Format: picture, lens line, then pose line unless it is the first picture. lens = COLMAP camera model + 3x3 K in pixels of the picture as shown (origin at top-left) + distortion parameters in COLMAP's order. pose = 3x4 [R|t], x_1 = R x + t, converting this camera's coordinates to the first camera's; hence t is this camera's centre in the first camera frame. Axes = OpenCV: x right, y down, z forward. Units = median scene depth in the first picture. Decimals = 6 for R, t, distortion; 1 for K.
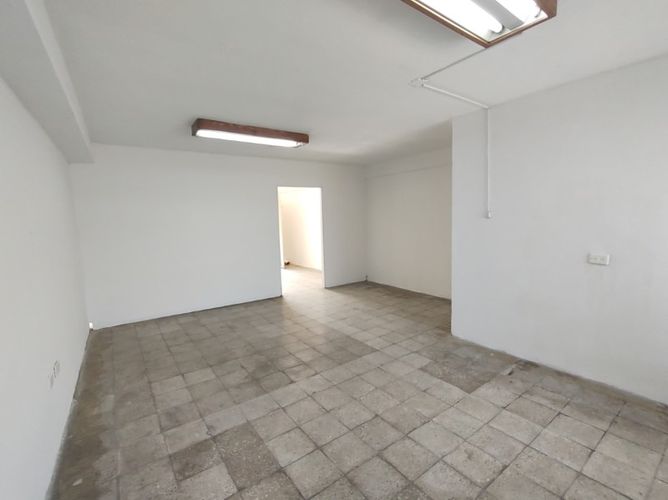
lens RADIAL K [[306.4, 0, 334.2], [0, 306.4, 249.3], [0, 0, 1]] dist [-0.001553, 0.002081]
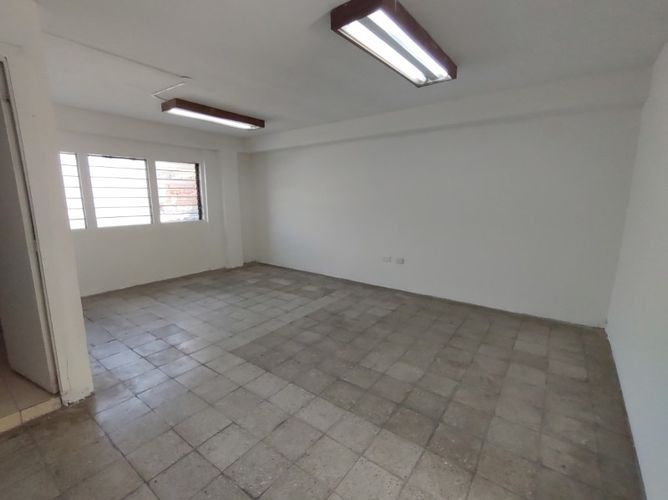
lens RADIAL K [[306.4, 0, 334.1], [0, 306.4, 249.2], [0, 0, 1]] dist [-0.001553, 0.002081]
pose [[-0.954784, 0.081834, -0.285816, 0.098526], [-0.001744, 0.959813, 0.280635, -0.210168], [0.297295, 0.268444, -0.916271, 2.058812]]
